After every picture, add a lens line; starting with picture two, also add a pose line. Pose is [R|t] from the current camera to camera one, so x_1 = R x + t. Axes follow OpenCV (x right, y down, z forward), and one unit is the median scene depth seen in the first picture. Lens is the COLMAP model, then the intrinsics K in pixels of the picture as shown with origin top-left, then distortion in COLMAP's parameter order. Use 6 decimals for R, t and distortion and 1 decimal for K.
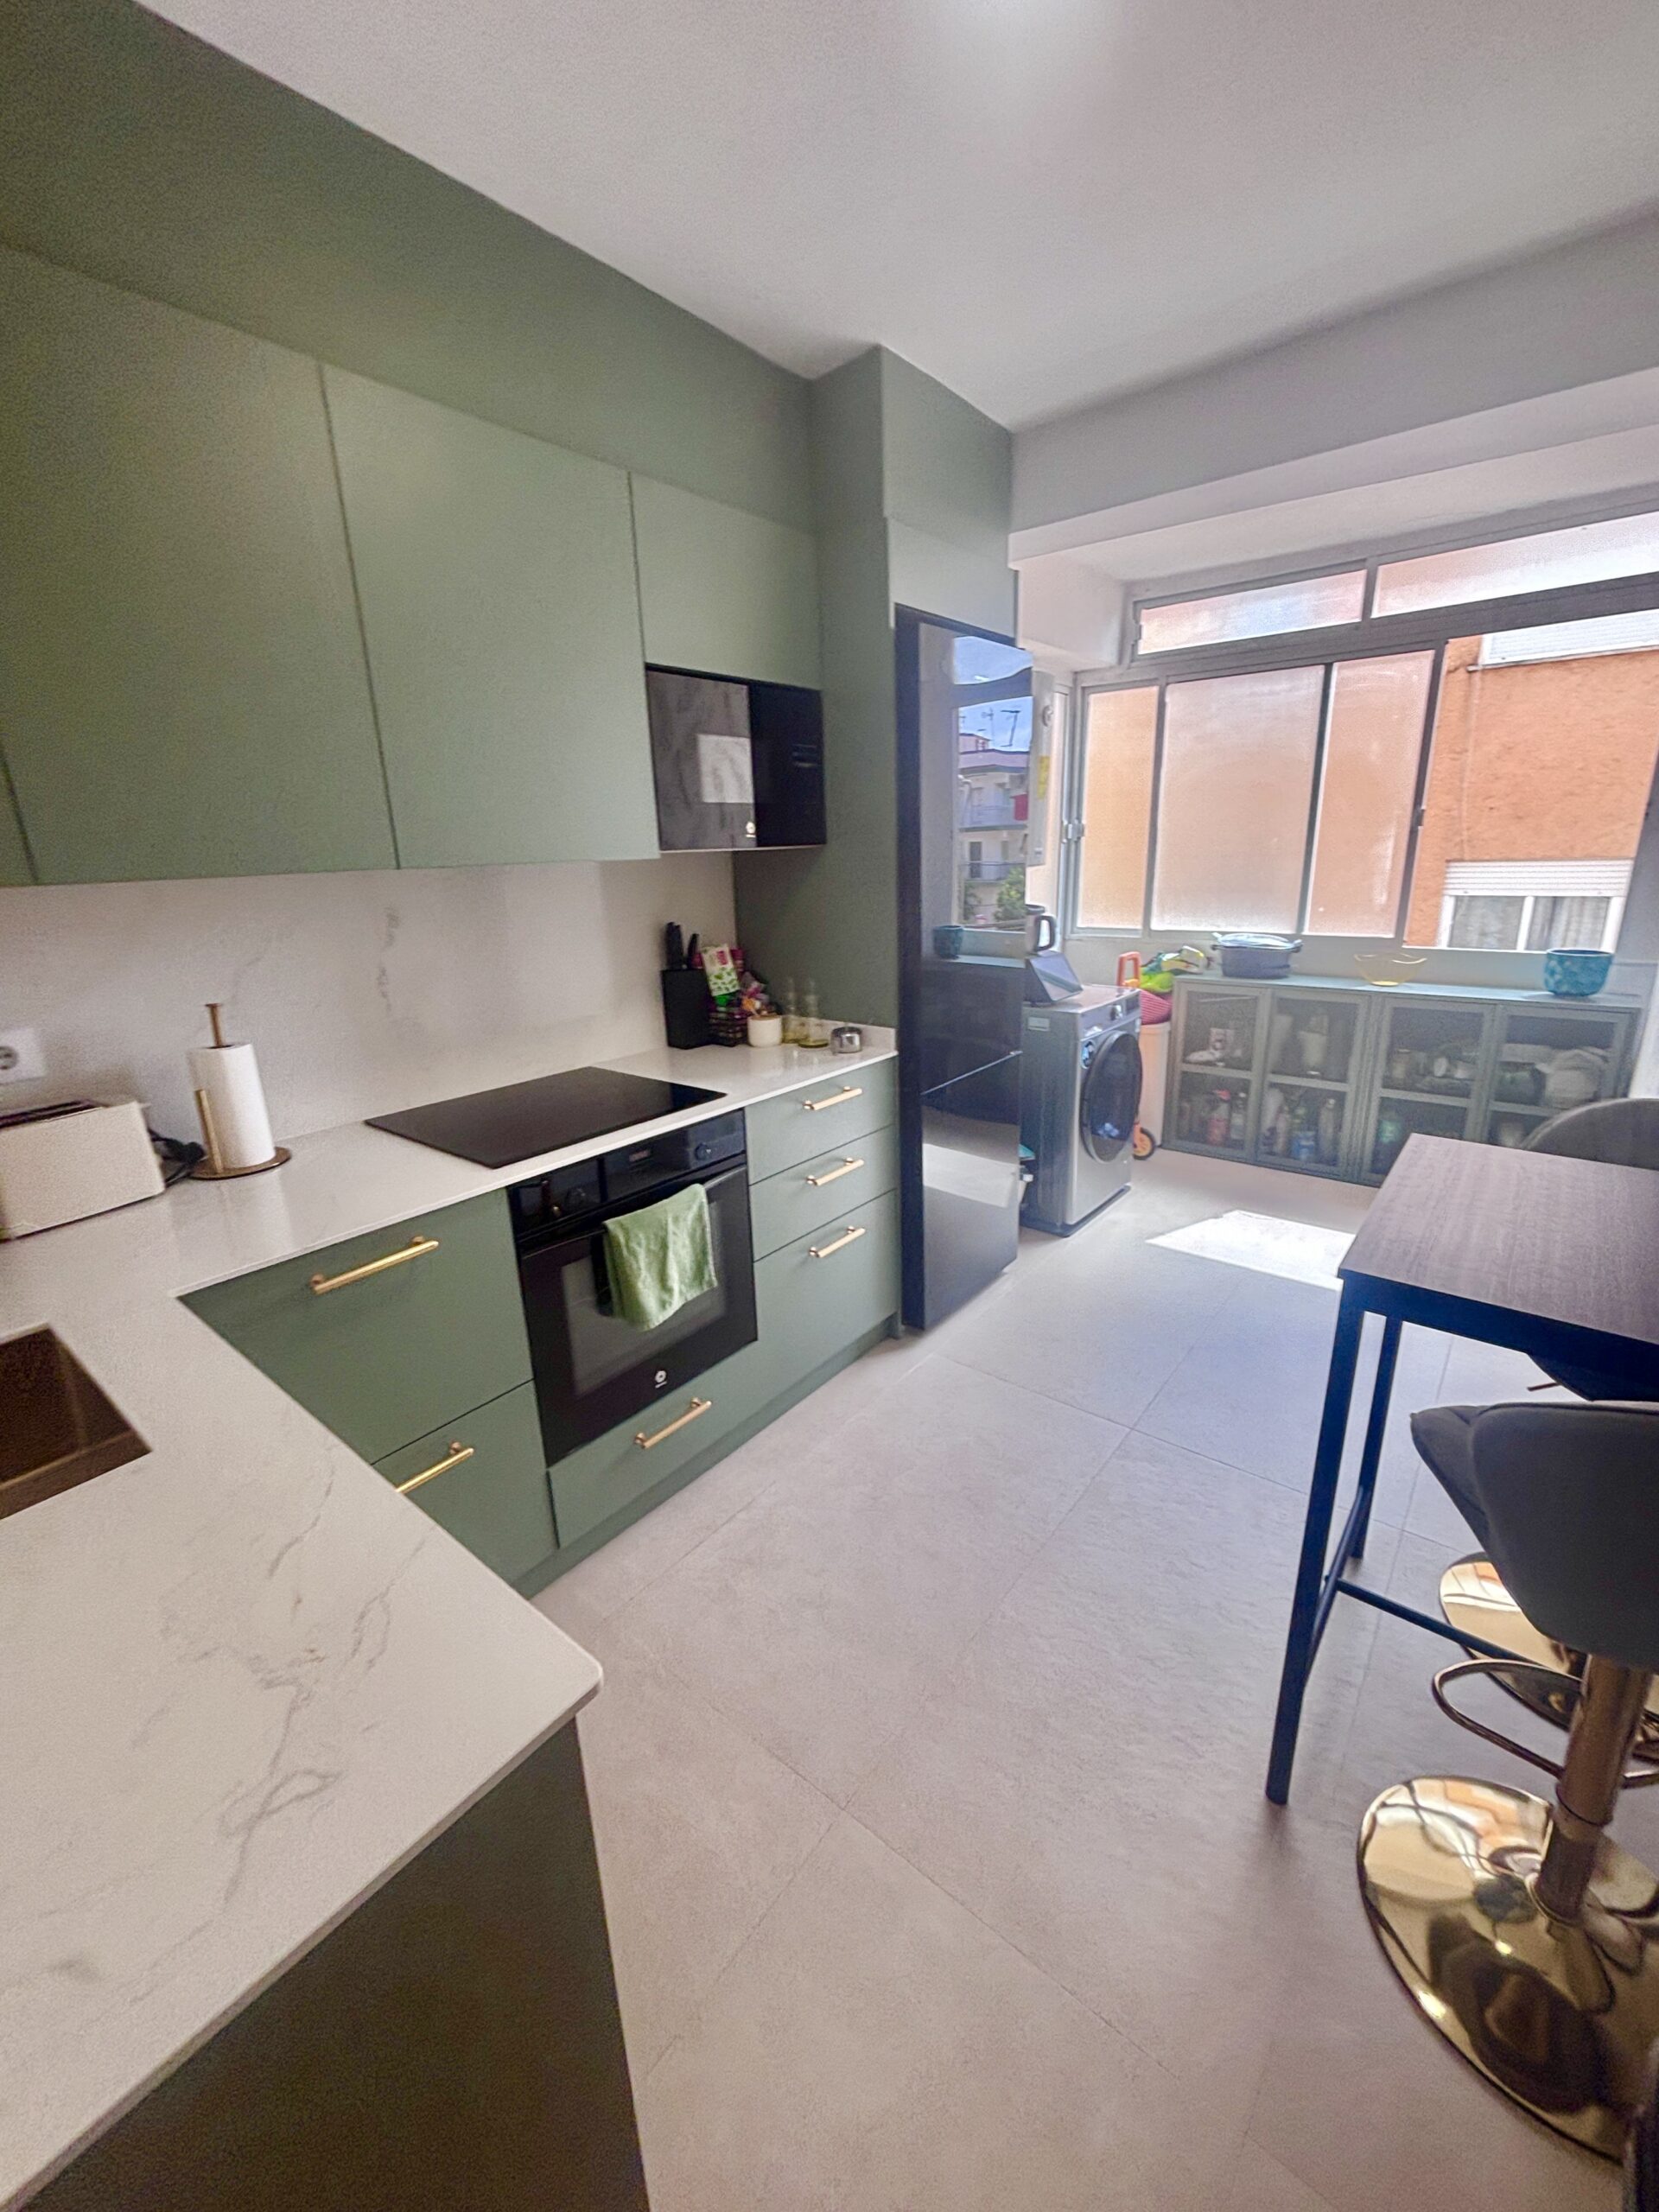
lens RADIAL K [[891.9, 0, 830.5], [0, 891.9, 1099.7], [0, 0, 1]] dist [0.036528, -0.040805]
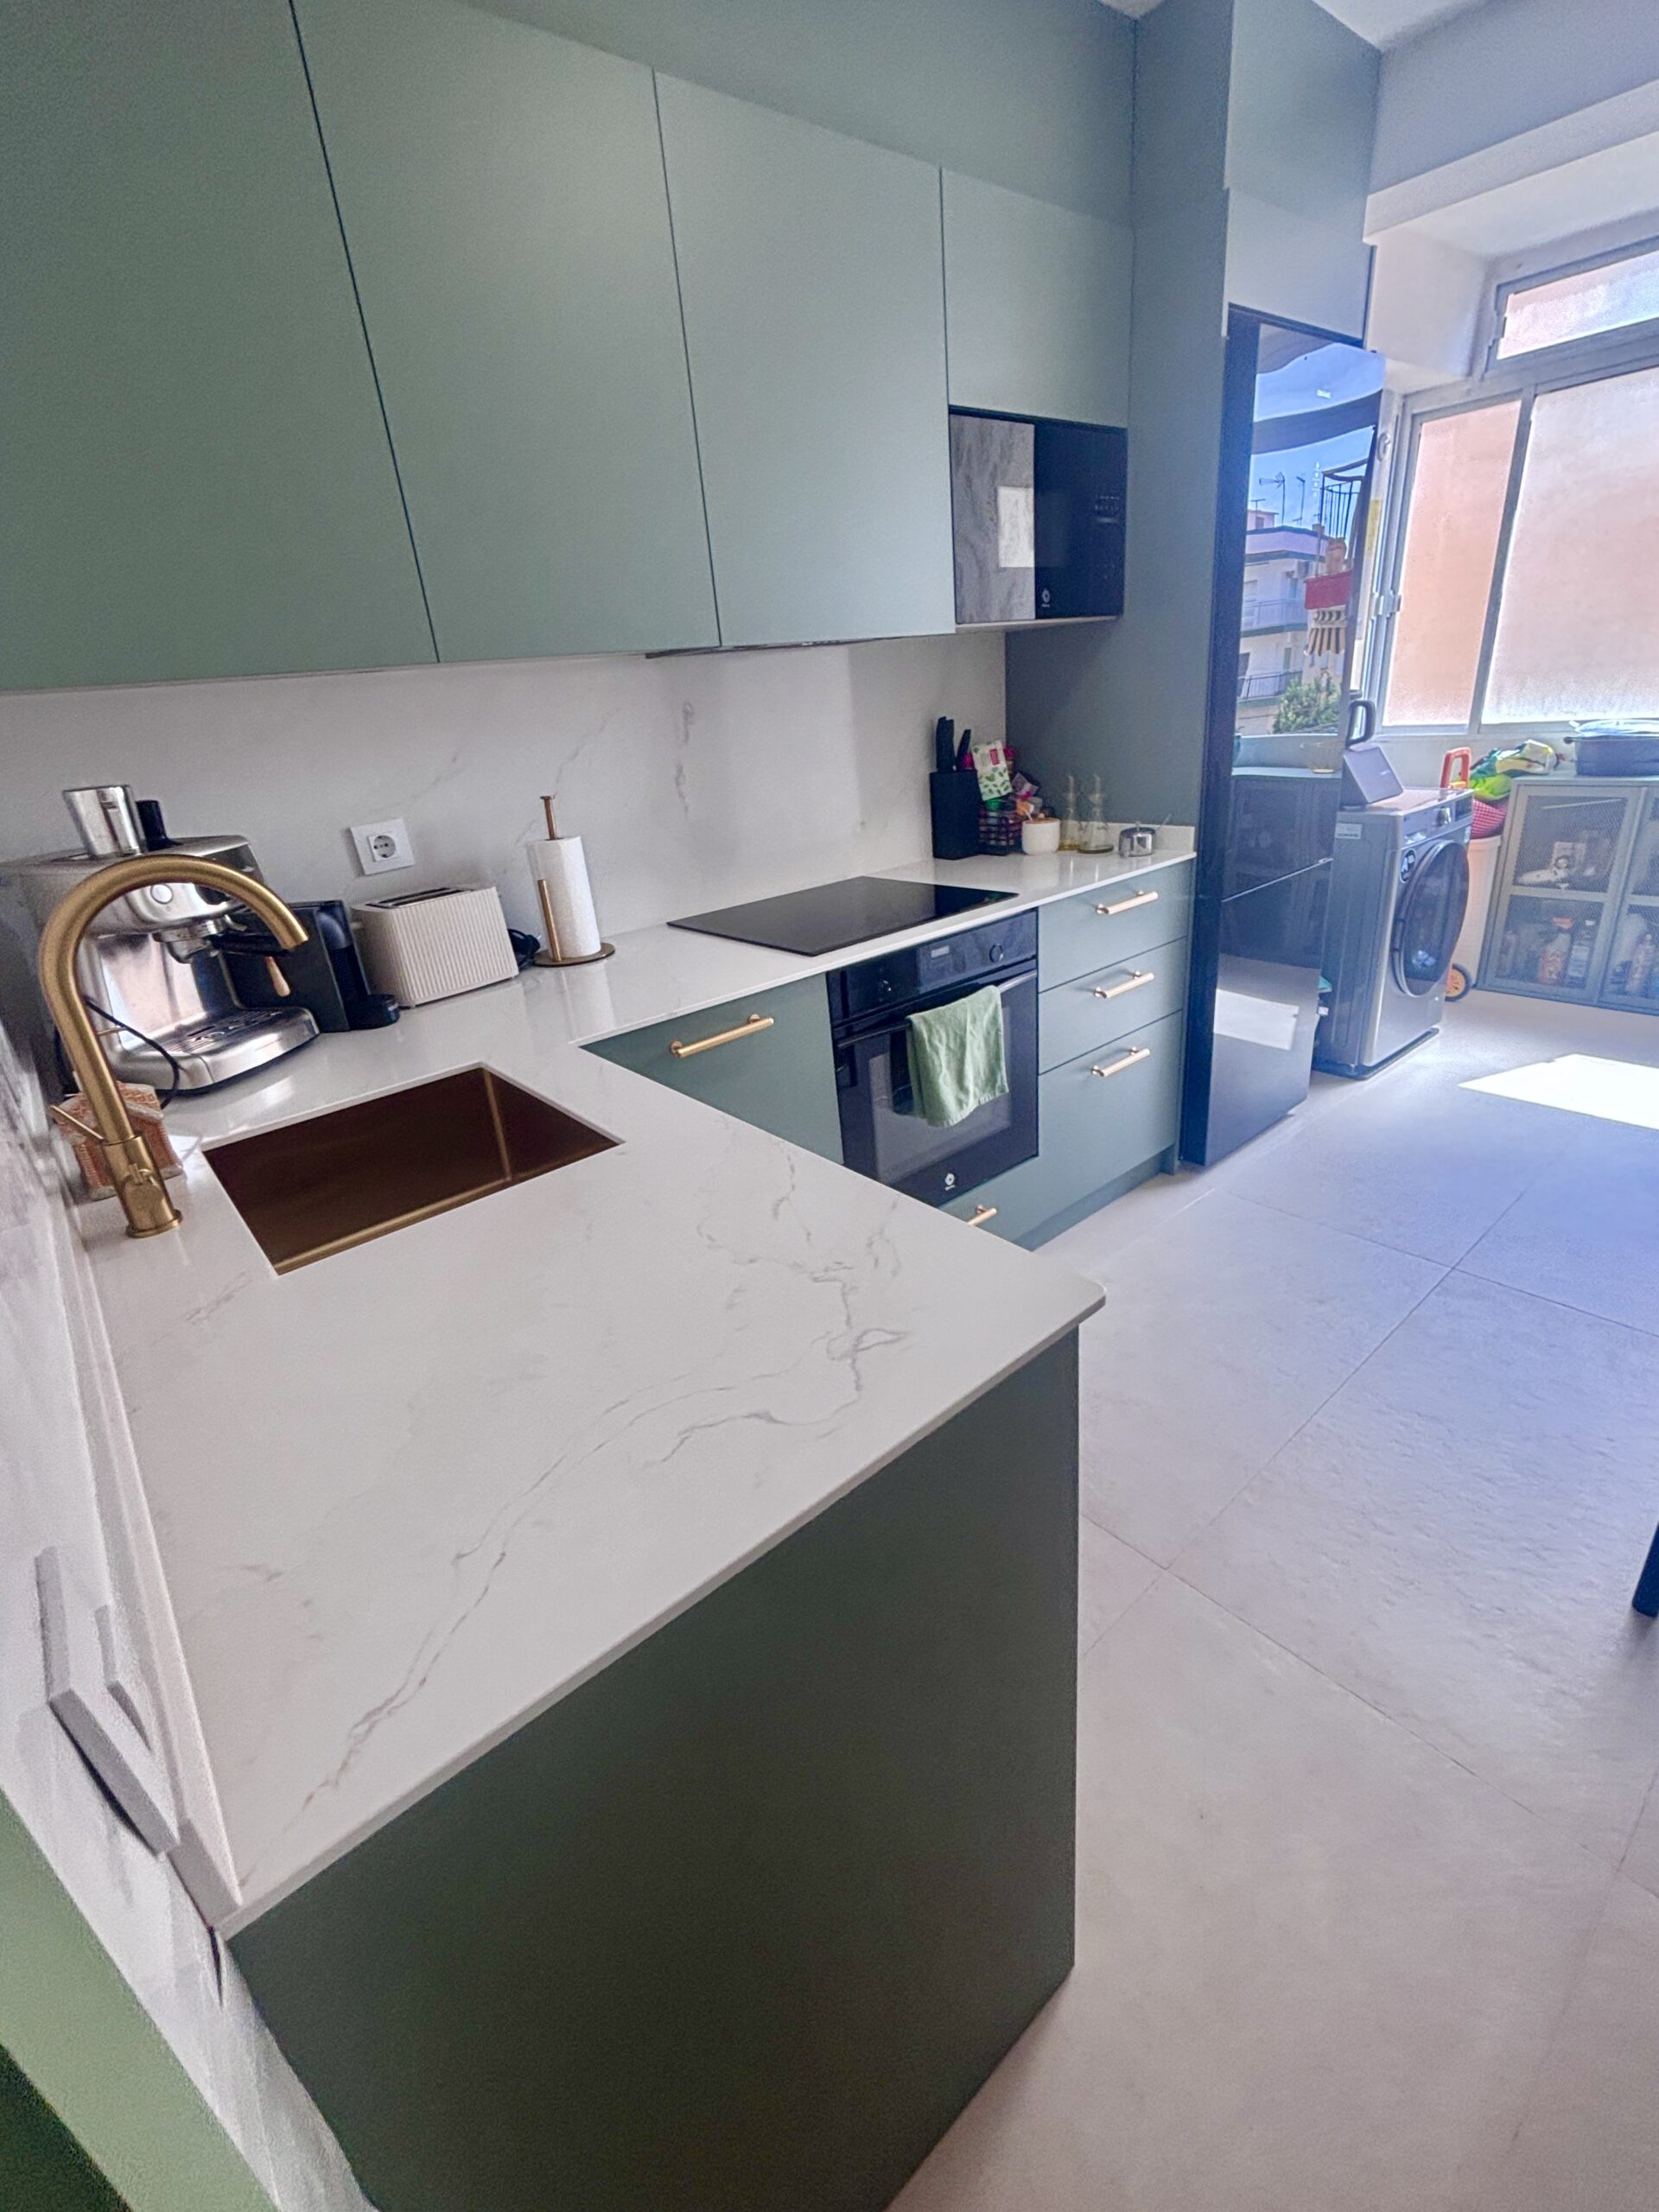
lens RADIAL K [[971.5, 0, 826.3], [0, 971.5, 1098.7], [0, 0, 1]] dist [0.001567, 0.000424]
pose [[0.980996, 0.023927, -0.192546, -0.091186], [0.001627, 0.991318, 0.131475, 0.058897], [0.194020, -0.129290, 0.972440, -0.051905]]
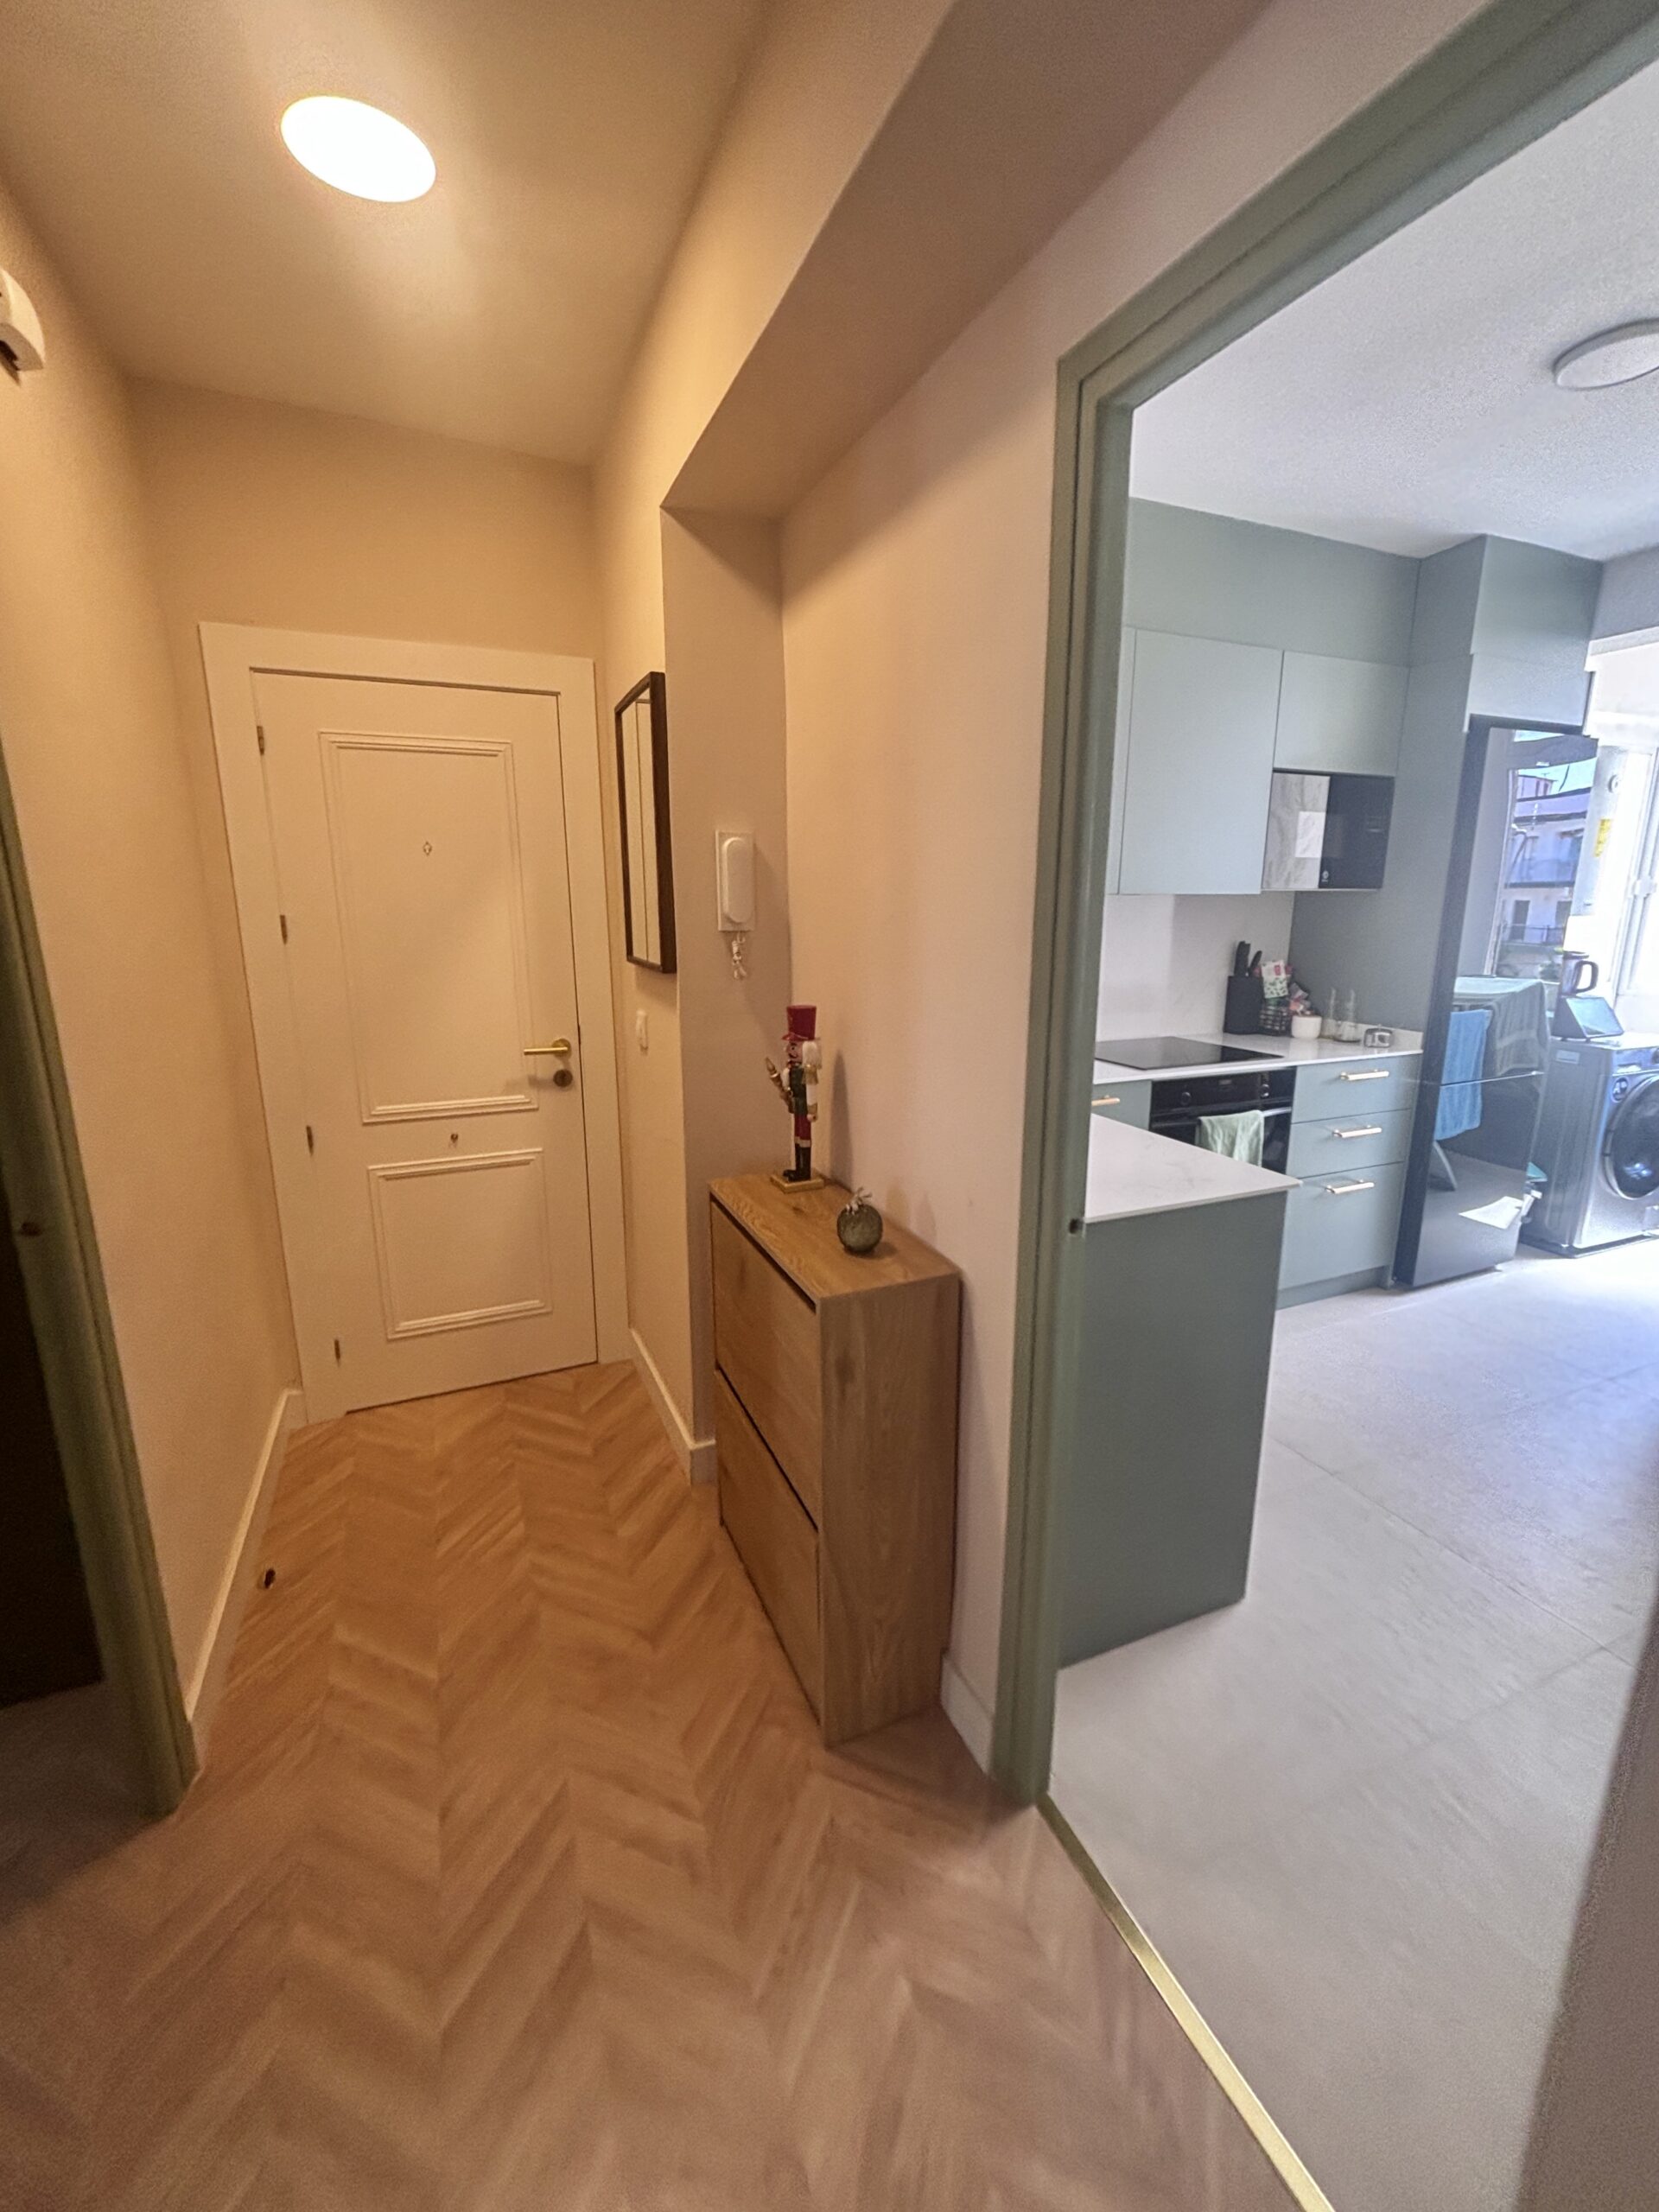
lens RADIAL K [[930.4, 0, 829.7], [0, 930.4, 1102.7], [0, 0, 1]] dist [-0.000076, -0.000601]
pose [[0.888730, 0.130902, -0.439345, -0.079938], [-0.154086, 0.987905, -0.017350, 0.165243], [0.431760, 0.083116, 0.898151, -0.525157]]
